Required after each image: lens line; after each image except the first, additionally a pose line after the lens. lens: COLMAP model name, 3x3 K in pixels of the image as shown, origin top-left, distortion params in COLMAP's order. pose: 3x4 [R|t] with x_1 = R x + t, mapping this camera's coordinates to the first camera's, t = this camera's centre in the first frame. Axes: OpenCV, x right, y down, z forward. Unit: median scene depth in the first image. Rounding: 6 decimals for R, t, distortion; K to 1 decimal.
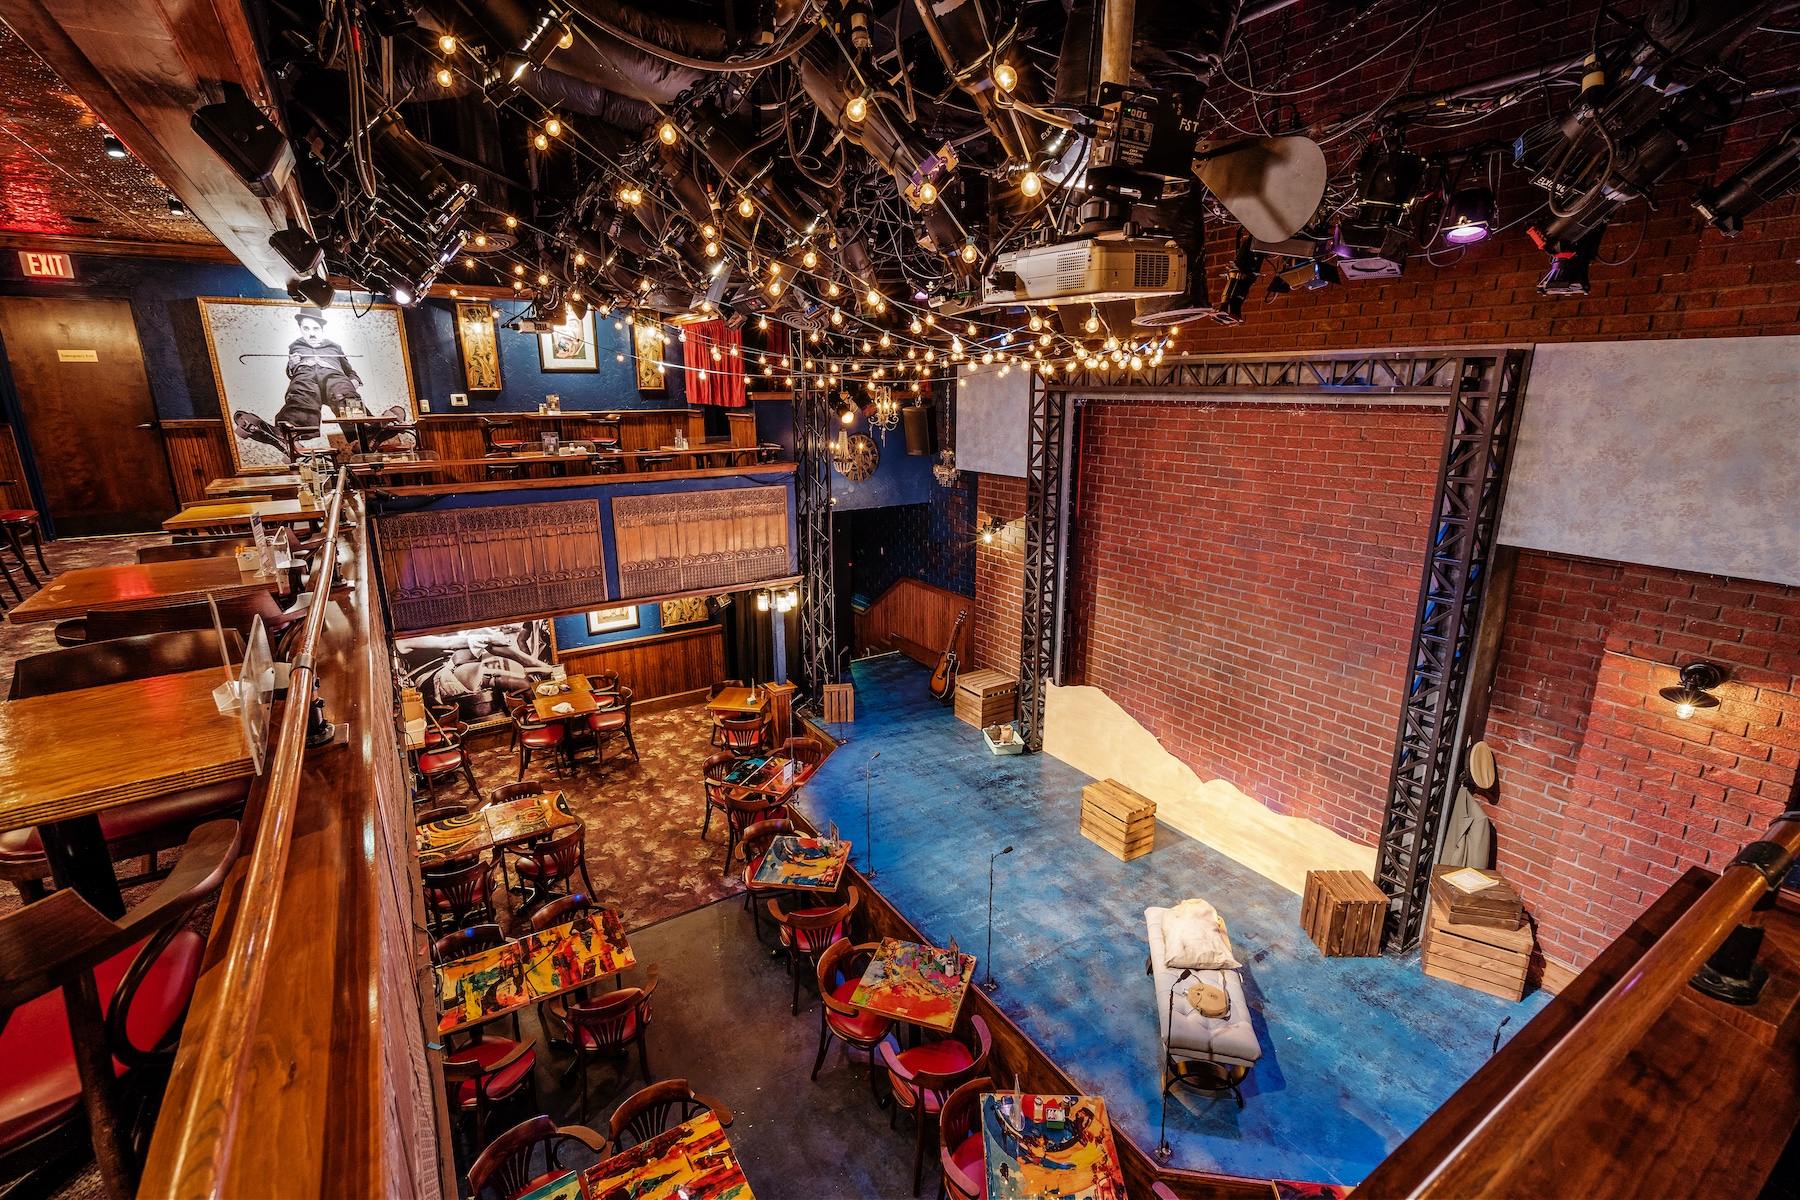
lens RADIAL K [[810.0, 0, 900.0], [0, 810.0, 600.0], [0, 0, 1]] dist [-0.006568, 0.004263]
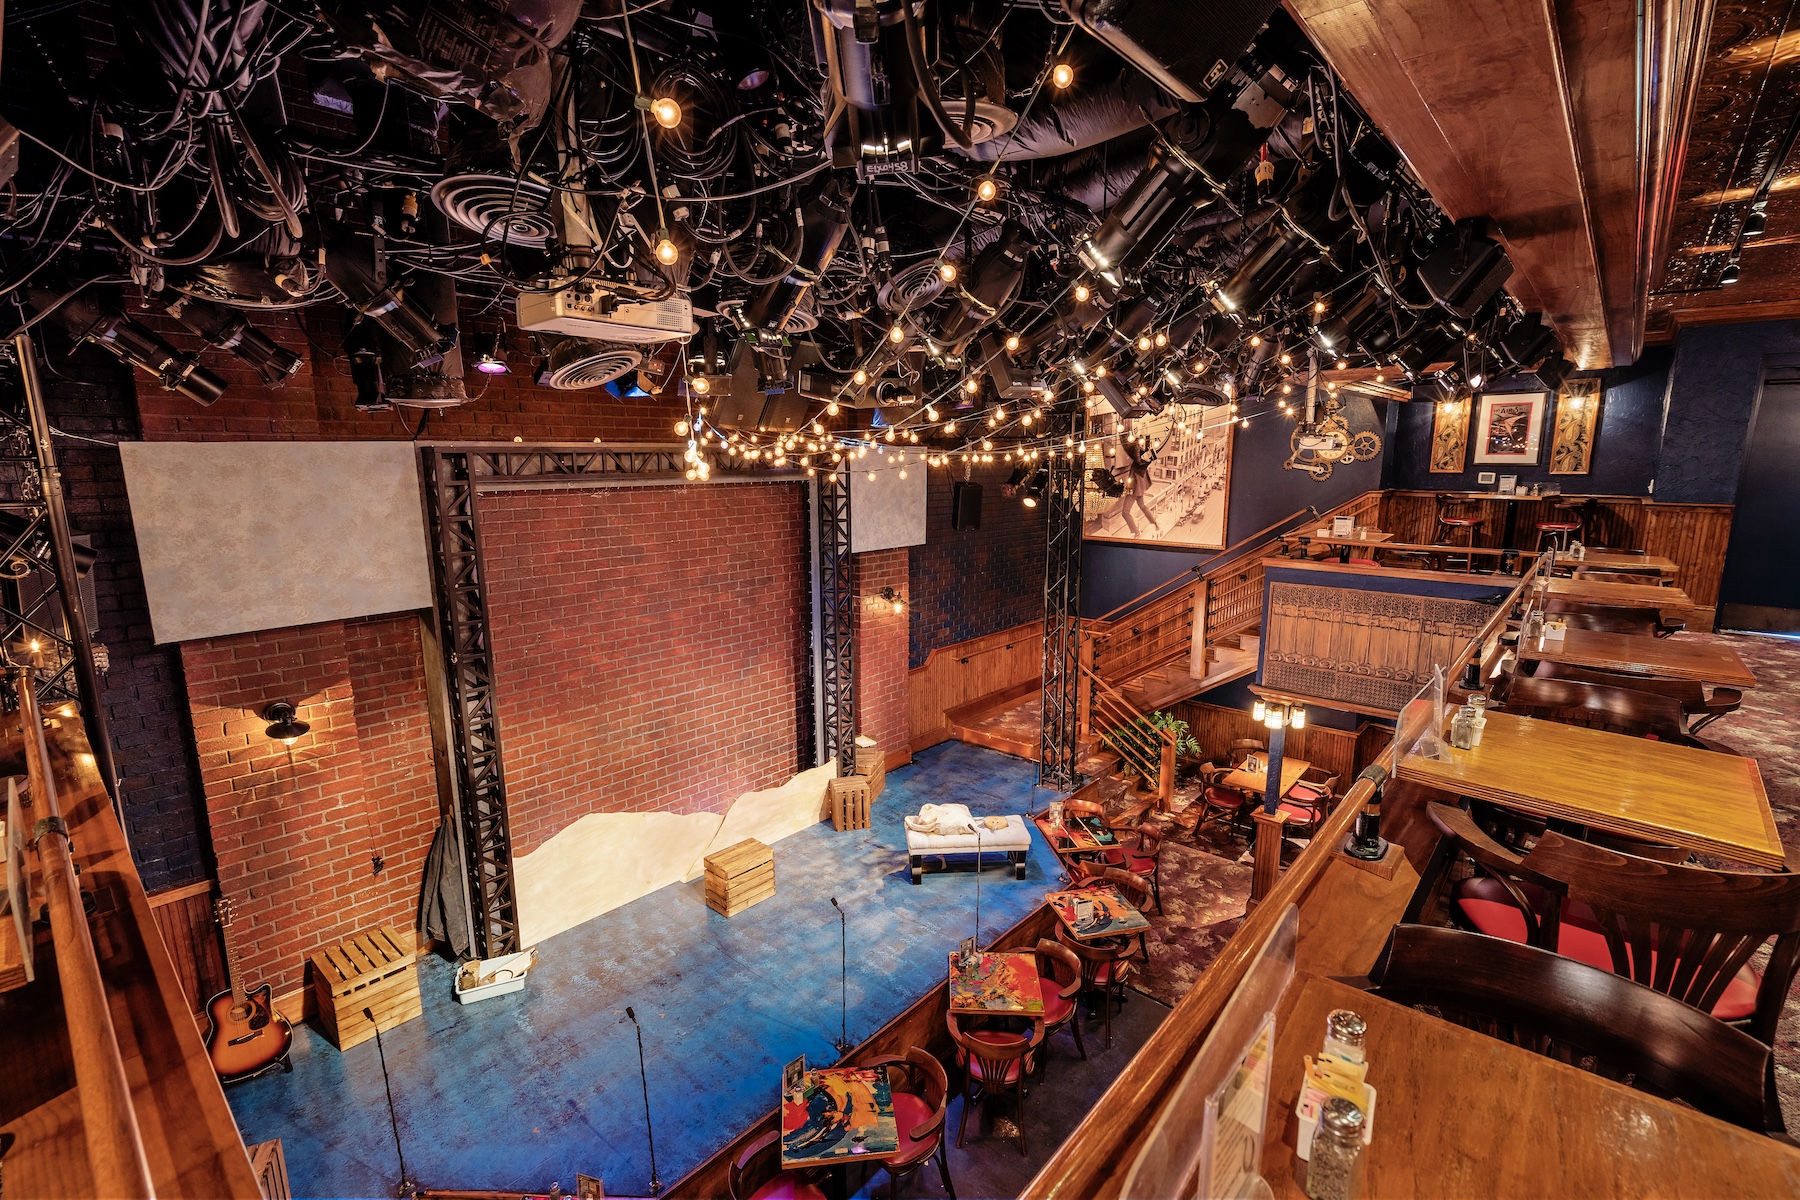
lens RADIAL K [[810.0, 0, 900.0], [0, 810.0, 600.0], [0, 0, 1]] dist [-0.006568, 0.004263]
pose [[-0.271827, -0.169793, 0.947249, -0.705238], [0.247650, 0.938819, 0.239348, -0.259973], [-0.929935, 0.299648, -0.213147, 0.903938]]
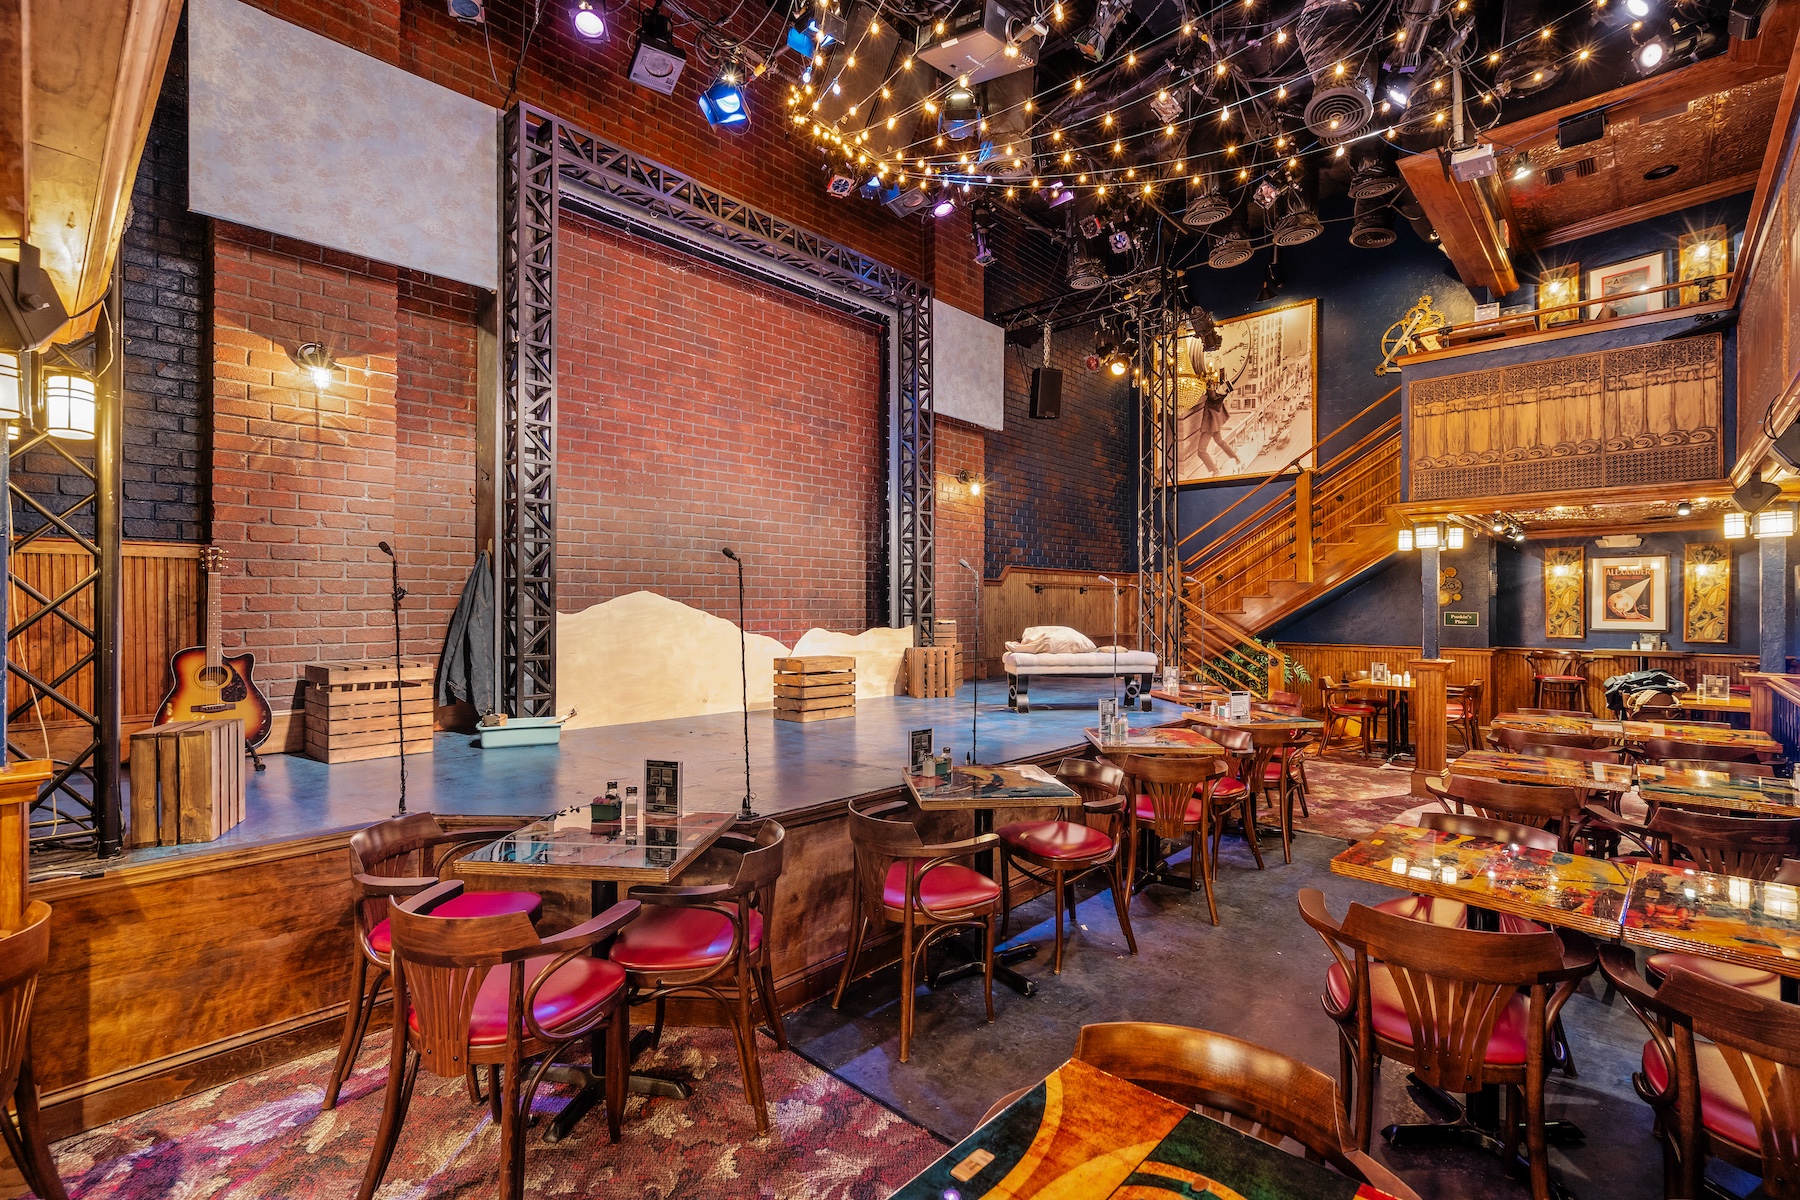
lens RADIAL K [[810.0, 0, 900.0], [0, 810.0, 600.0], [0, 0, 1]] dist [-0.006568, 0.004263]
pose [[-0.253894, 0.005513, 0.967216, -0.595172], [0.243184, 0.968226, 0.058317, 0.145301], [-0.936162, 0.250018, -0.247167, 1.083668]]
